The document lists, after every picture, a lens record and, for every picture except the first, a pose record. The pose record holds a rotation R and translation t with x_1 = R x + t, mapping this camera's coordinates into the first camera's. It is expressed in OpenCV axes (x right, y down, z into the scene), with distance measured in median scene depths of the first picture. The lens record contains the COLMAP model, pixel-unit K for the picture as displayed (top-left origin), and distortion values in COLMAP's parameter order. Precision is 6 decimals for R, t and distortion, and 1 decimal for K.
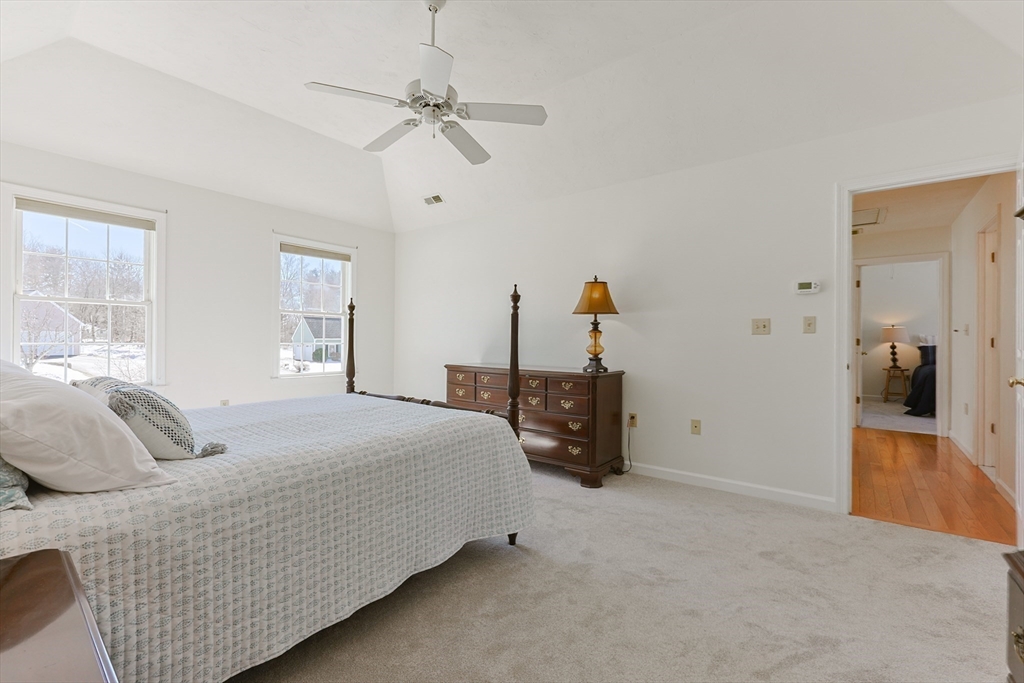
lens RADIAL K [[432.6, 0, 513.4], [0, 432.6, 337.5], [0, 0, 1]] dist [0.001342, -0.000005]
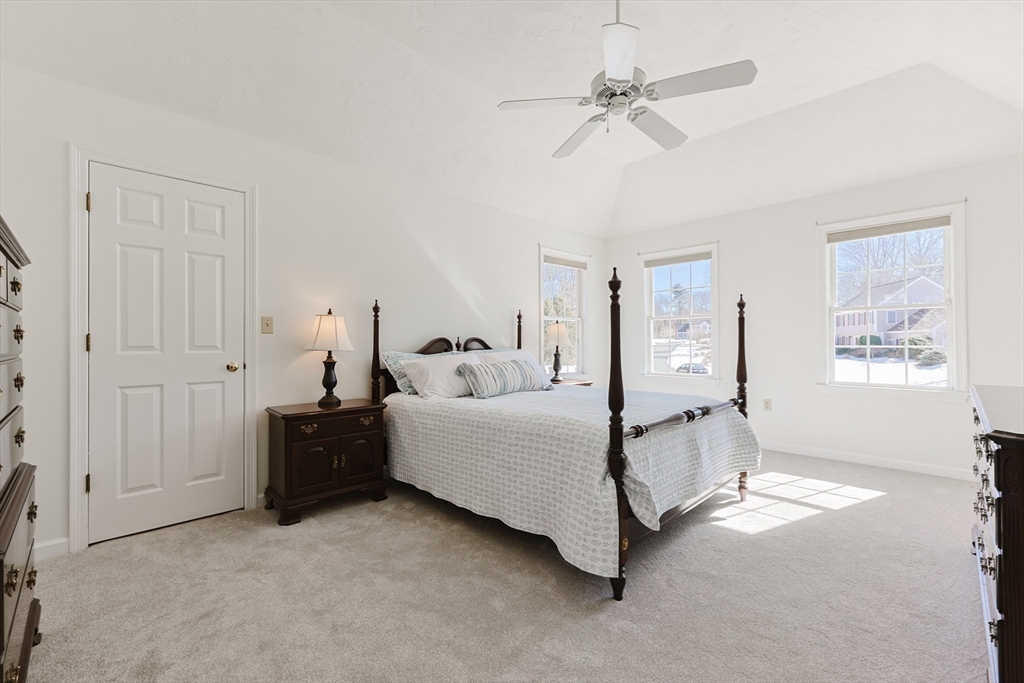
lens RADIAL K [[432.6, 0, 513.4], [0, 432.6, 337.5], [0, 0, 1]] dist [0.001342, -0.000005]
pose [[-0.114856, -0.015465, -0.993262, 0.927124], [-0.000091, 0.999879, -0.015558, 0.018868], [0.993382, -0.001697, -0.114844, 1.042280]]
